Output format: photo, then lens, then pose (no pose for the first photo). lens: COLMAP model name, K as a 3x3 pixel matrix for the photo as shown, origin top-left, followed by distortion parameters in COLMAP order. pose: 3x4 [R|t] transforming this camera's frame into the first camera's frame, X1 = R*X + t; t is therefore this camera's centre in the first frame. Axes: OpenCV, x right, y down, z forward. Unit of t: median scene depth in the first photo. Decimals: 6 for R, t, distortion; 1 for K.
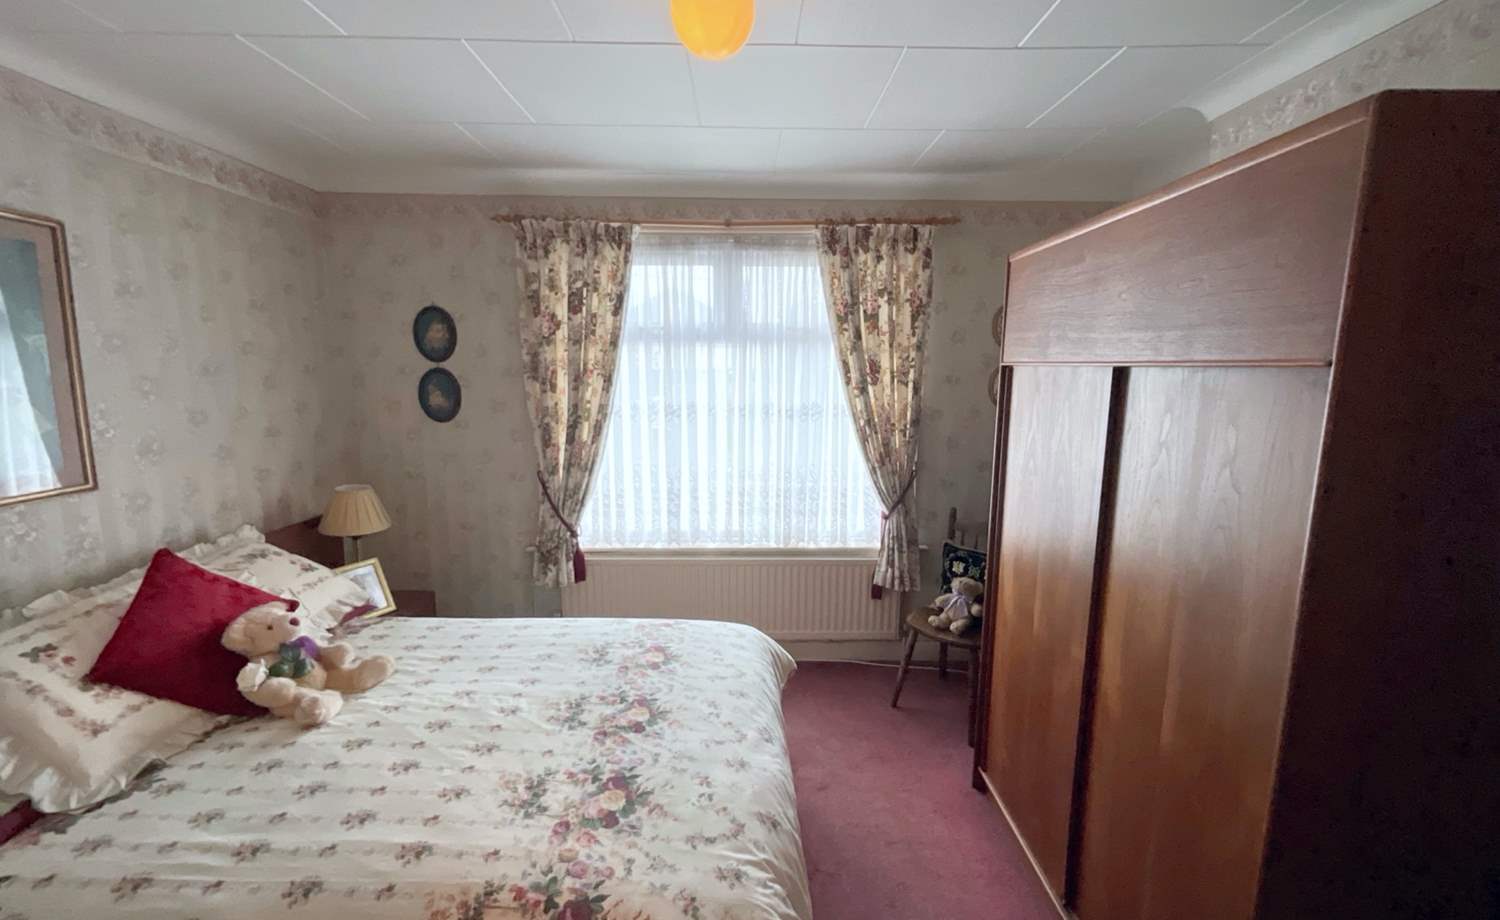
lens RADIAL K [[608.0, 0, 749.5], [0, 608.0, 459.1], [0, 0, 1]] dist [-0.001602, 0.000542]
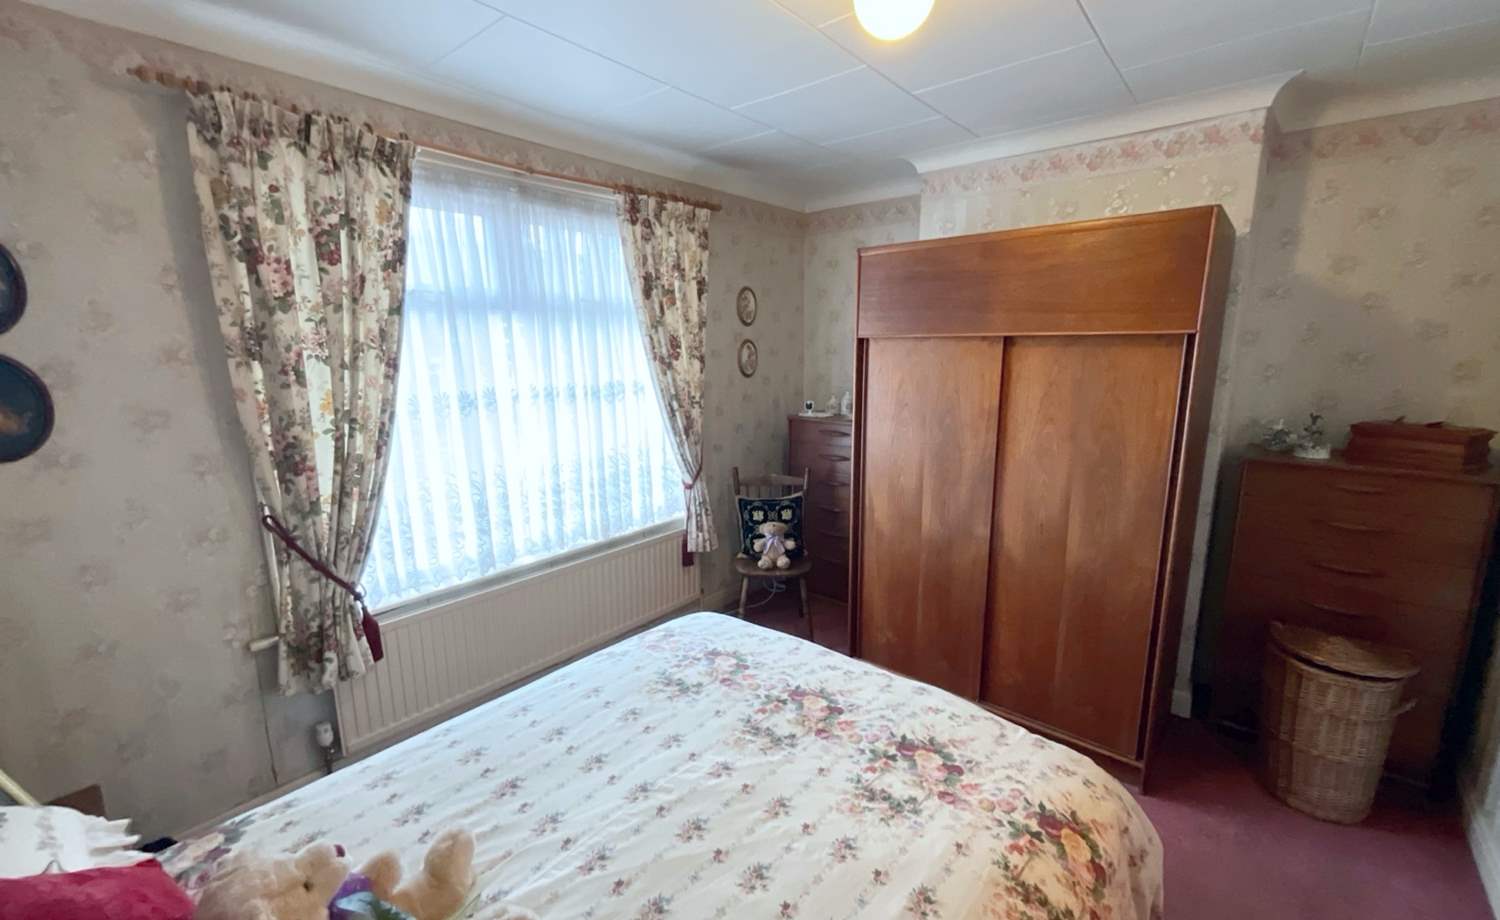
lens RADIAL K [[606.5, 0, 750.0], [0, 606.5, 460.0], [0, 0, 1]] dist [-0.006294, -0.000123]
pose [[0.654743, -0.151172, 0.740580, -0.505480], [0.126866, 0.987875, 0.089491, -0.031697], [-0.745129, 0.035361, 0.665982, 0.239577]]
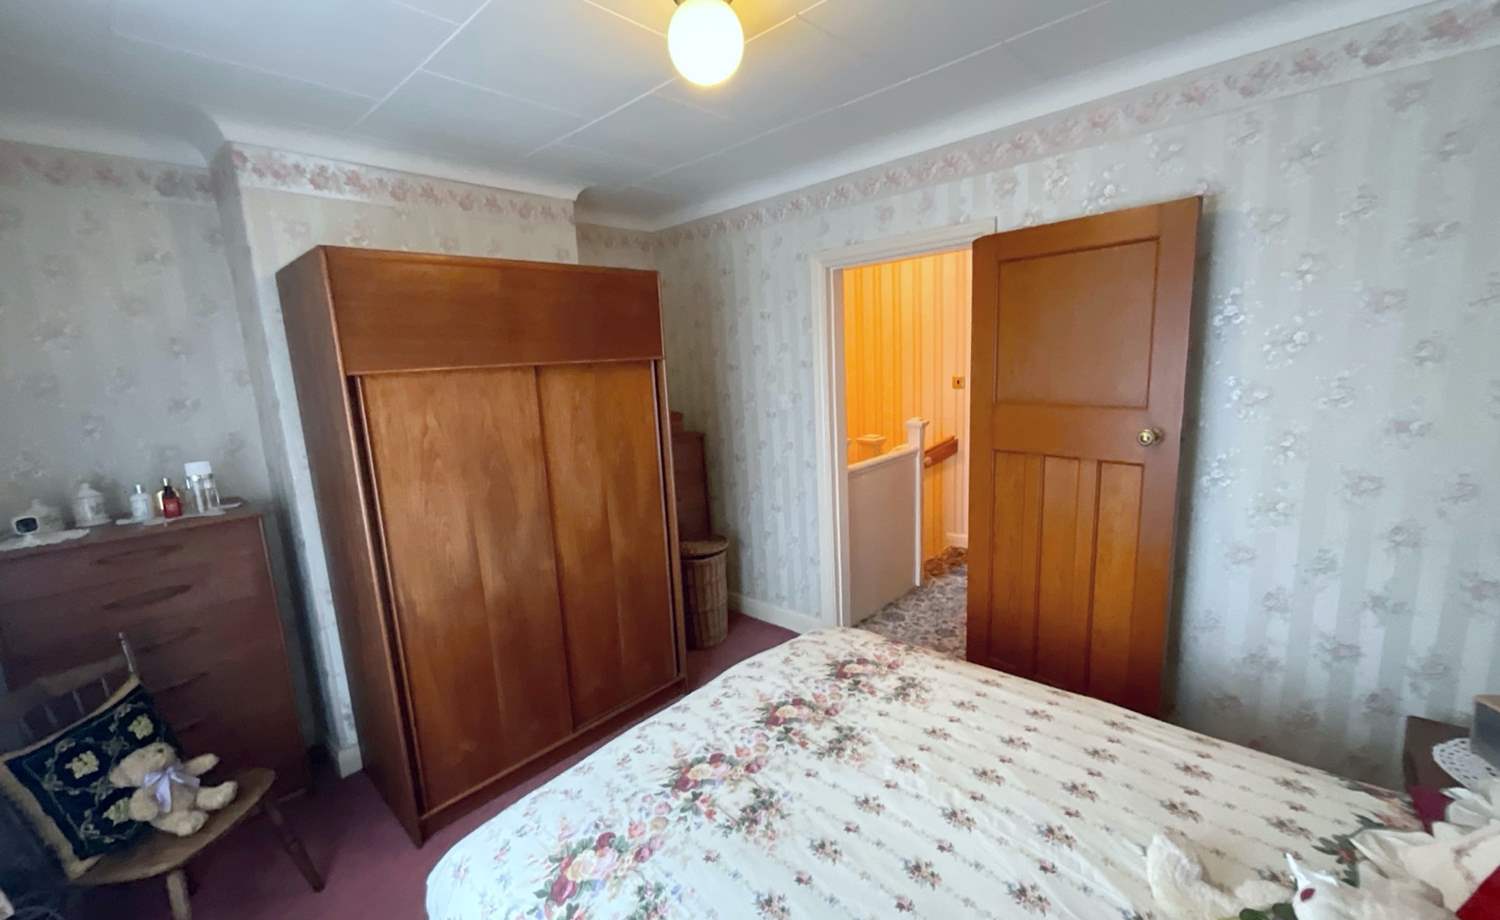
lens RADIAL K [[608.0, 0, 749.5], [0, 608.0, 459.1], [0, 0, 1]] dist [-0.001602, 0.000542]
pose [[-0.730469, -0.082096, 0.677993, -0.432231], [0.152013, 0.948299, 0.278604, -0.139869], [-0.665813, 0.306575, -0.680224, 0.889467]]
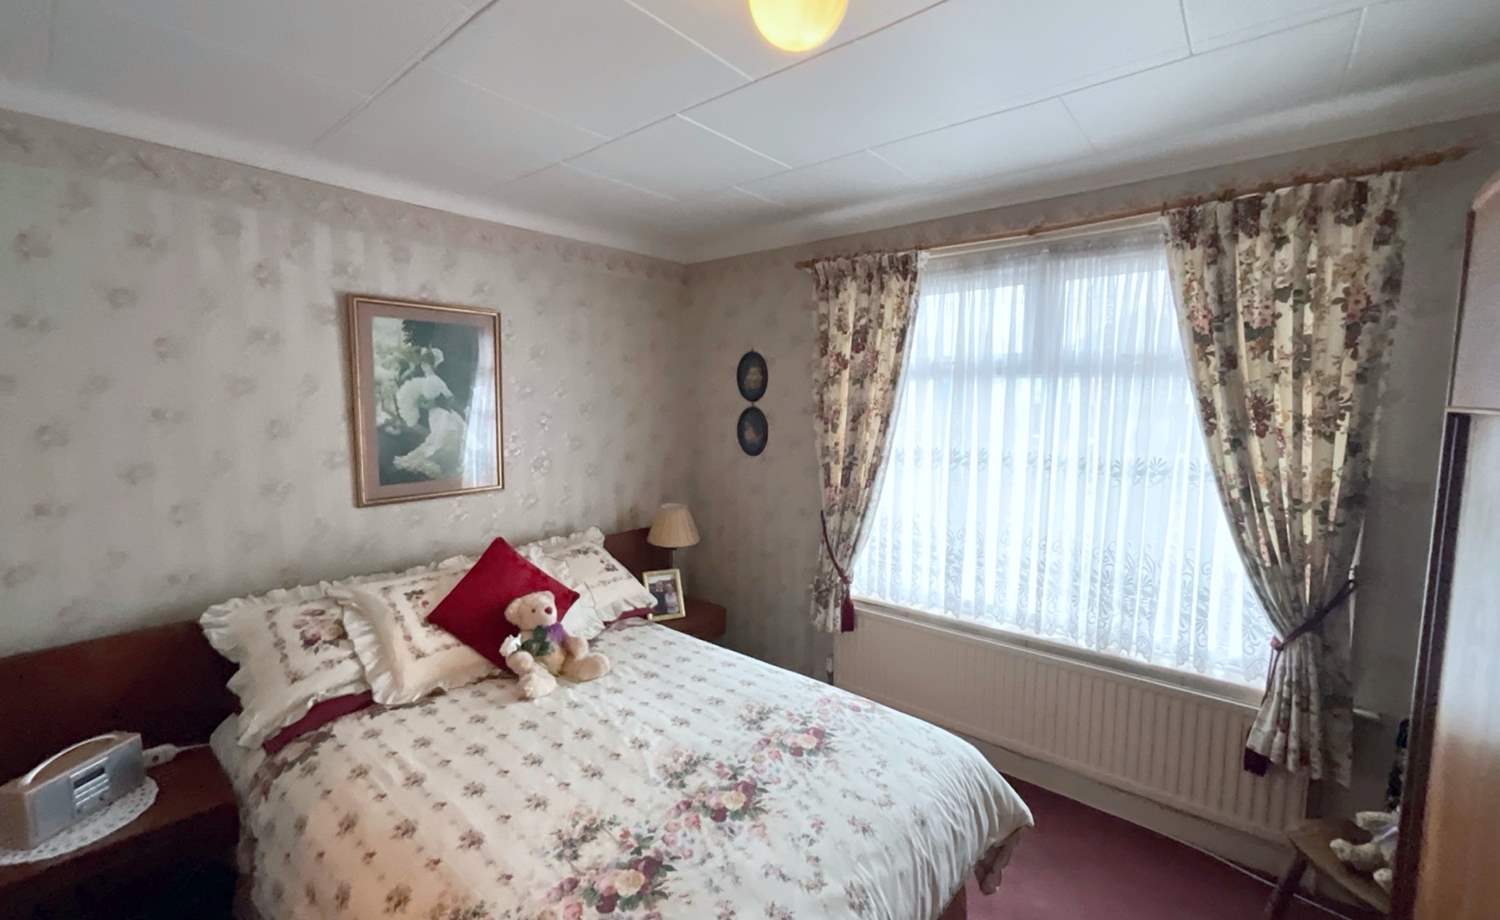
lens RADIAL K [[608.0, 0, 749.5], [0, 608.0, 459.1], [0, 0, 1]] dist [-0.001602, 0.000542]
pose [[0.763139, 0.060119, -0.643432, 0.212417], [-0.096179, 0.995141, -0.021091, -0.033431], [0.639037, 0.077980, 0.765213, 0.166796]]
